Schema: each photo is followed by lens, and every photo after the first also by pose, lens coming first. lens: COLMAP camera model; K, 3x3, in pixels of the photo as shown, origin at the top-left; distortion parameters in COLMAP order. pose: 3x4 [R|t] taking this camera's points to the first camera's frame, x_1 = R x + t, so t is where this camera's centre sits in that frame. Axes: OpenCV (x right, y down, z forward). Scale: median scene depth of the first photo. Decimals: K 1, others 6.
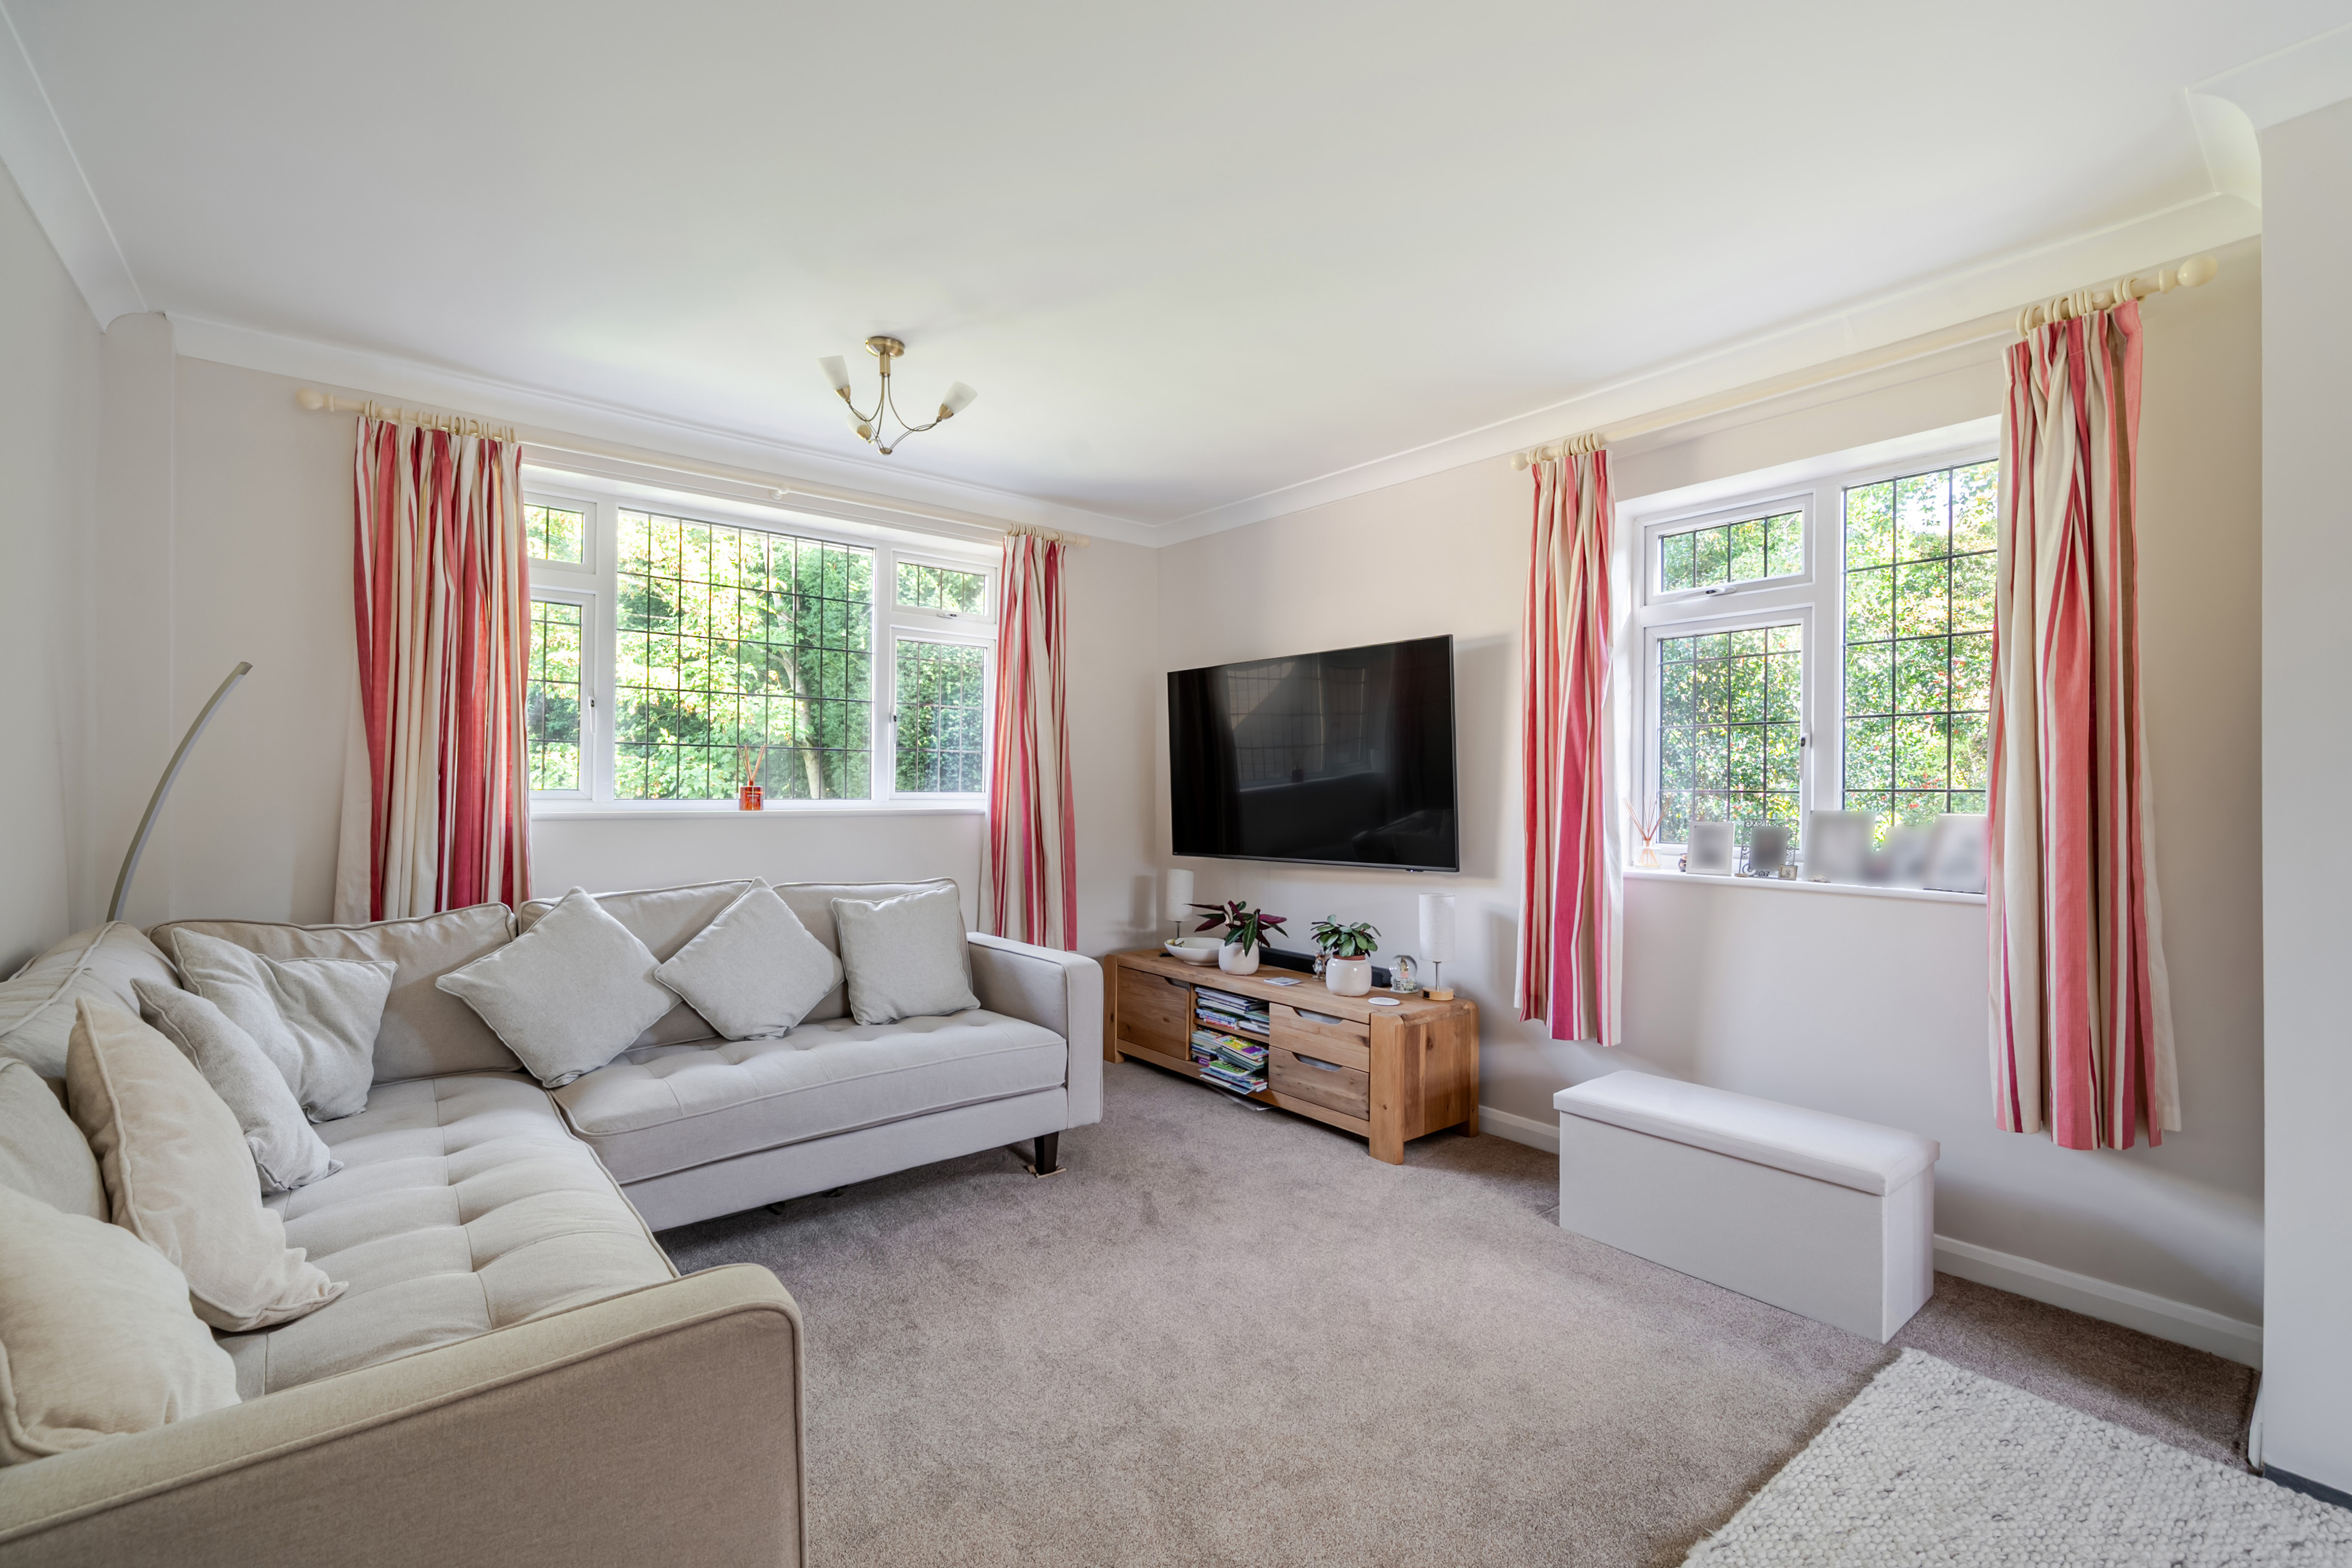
lens RADIAL K [[1000.2, 0, 1176.0], [0, 1000.2, 784.0], [0, 0, 1]] dist [0.003260, -0.000071]
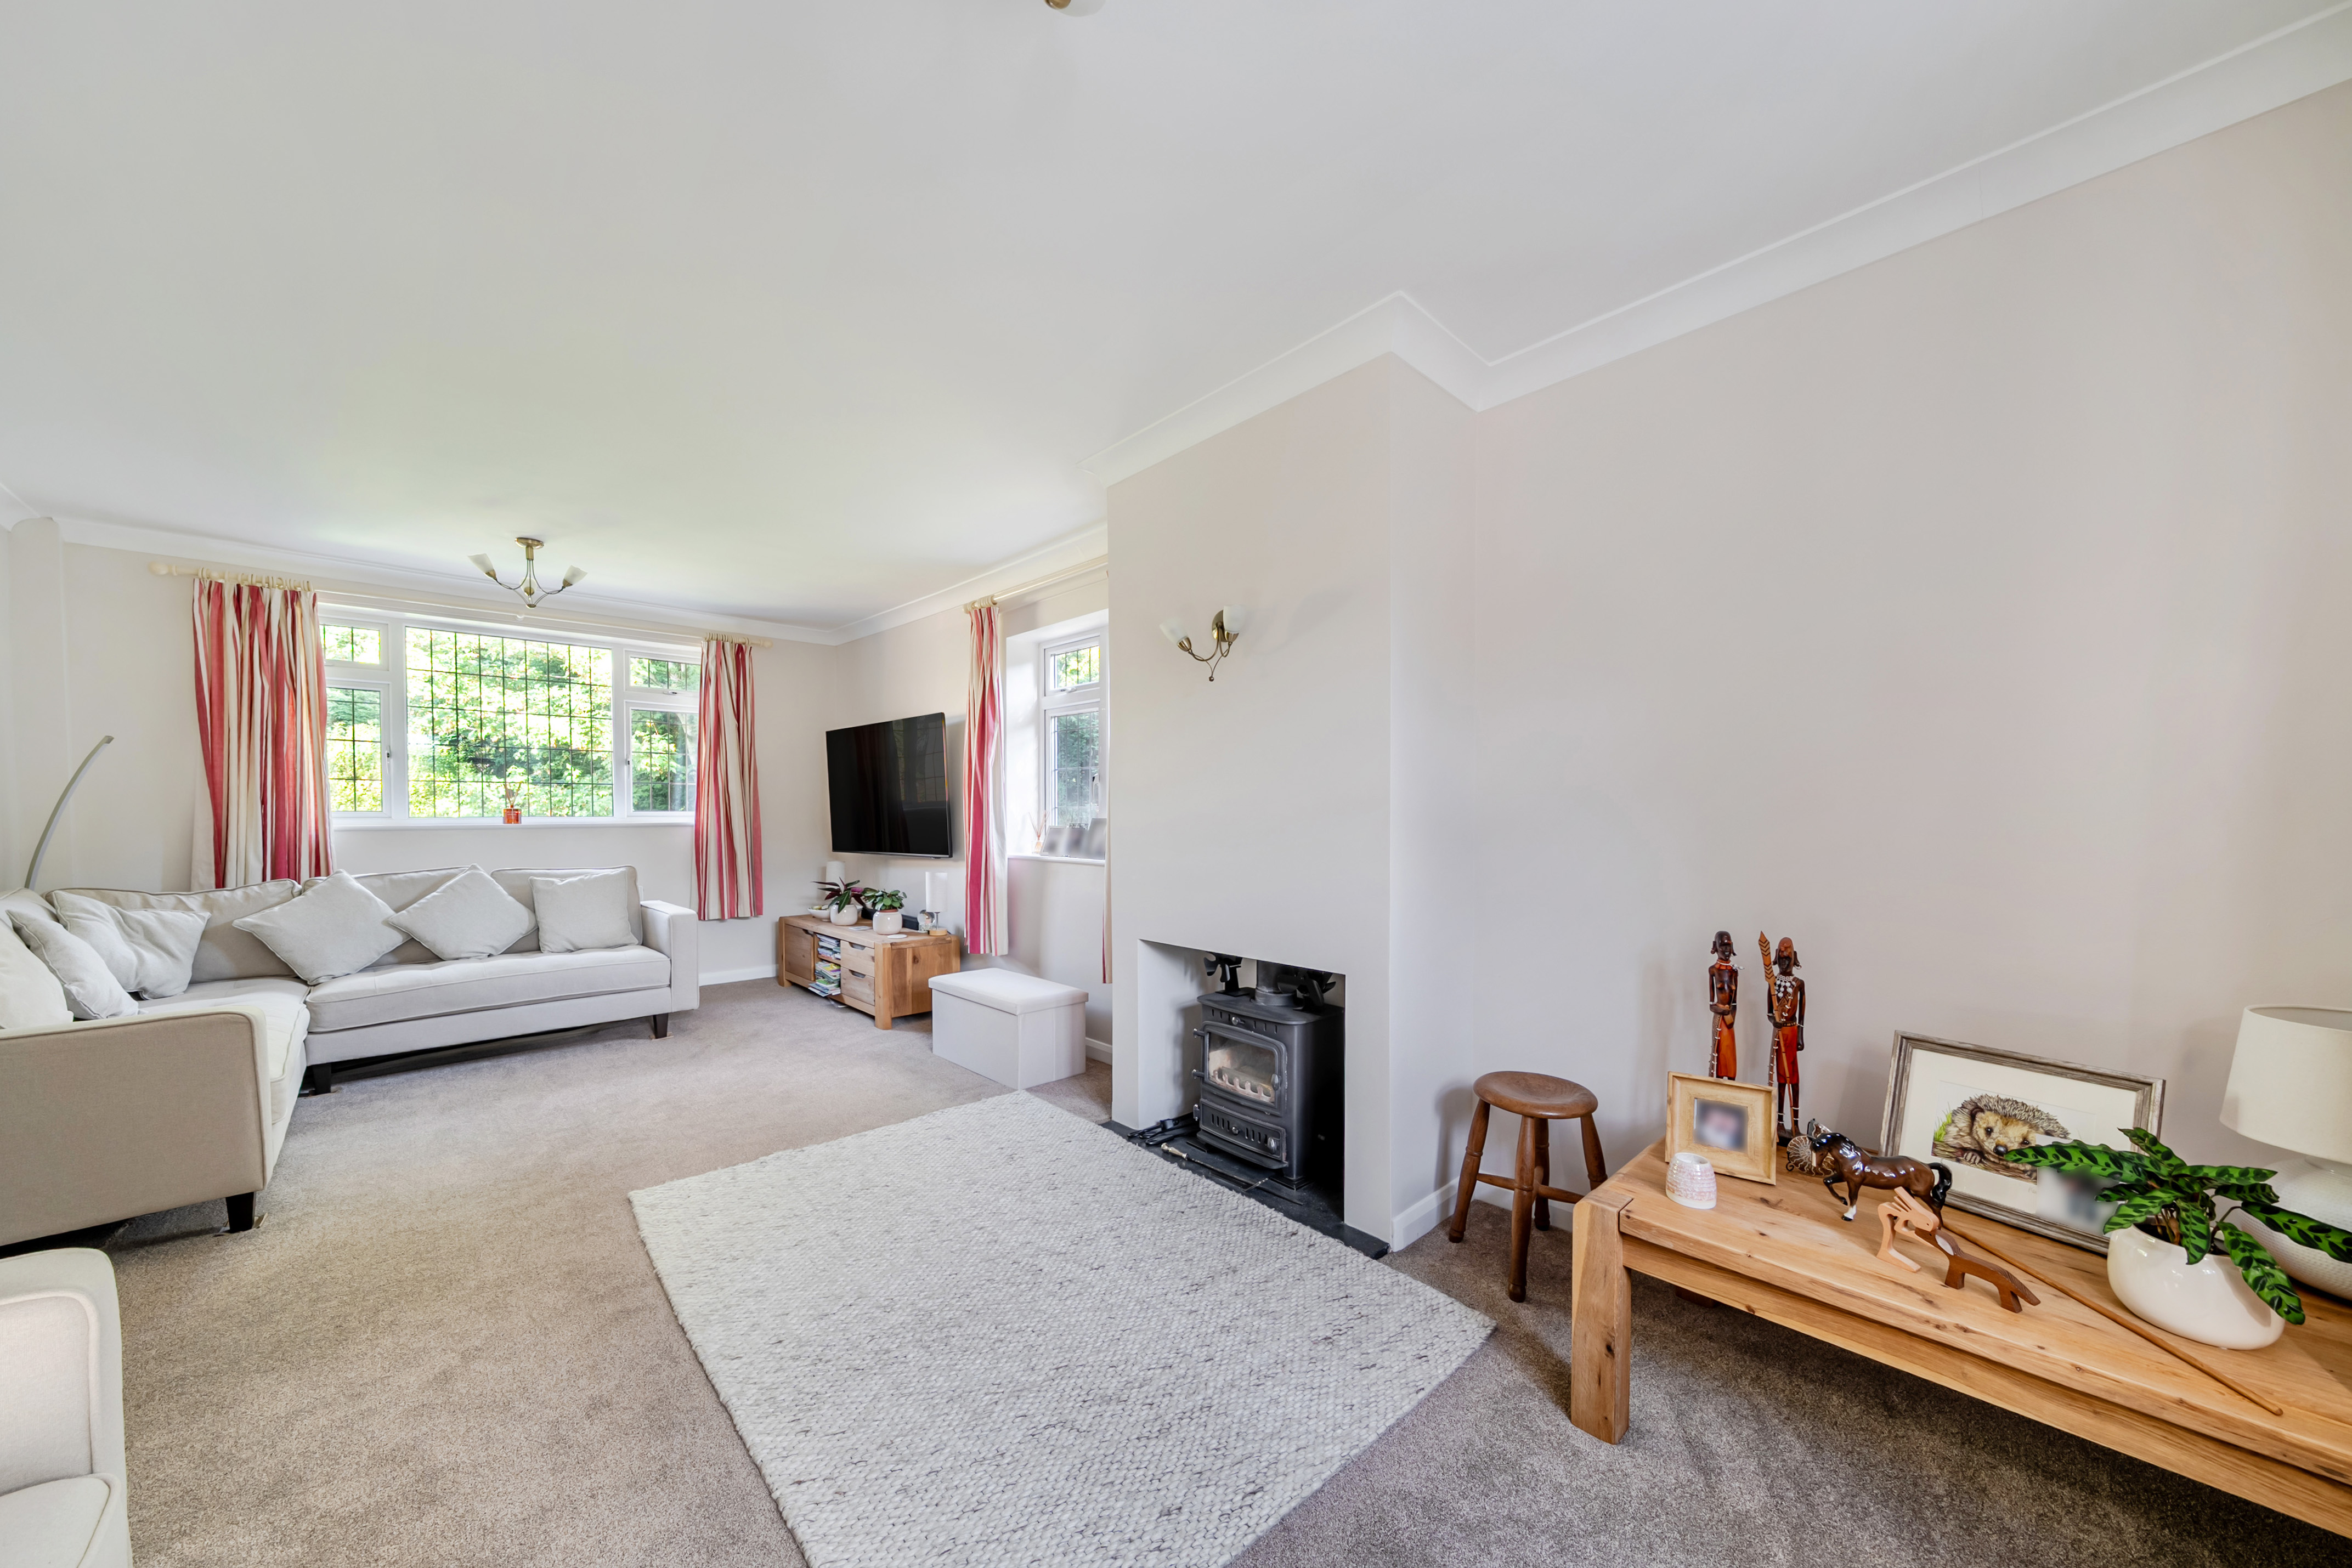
lens RADIAL K [[828.6, 0, 1171.1], [0, 828.6, 830.1], [0, 0, 1]] dist [-0.000705, -0.000004]
pose [[0.997311, -0.008050, 0.072843, 0.636656], [0.005625, 0.999425, 0.033438, -0.000819], [-0.073070, -0.032939, 0.996783, -0.440938]]
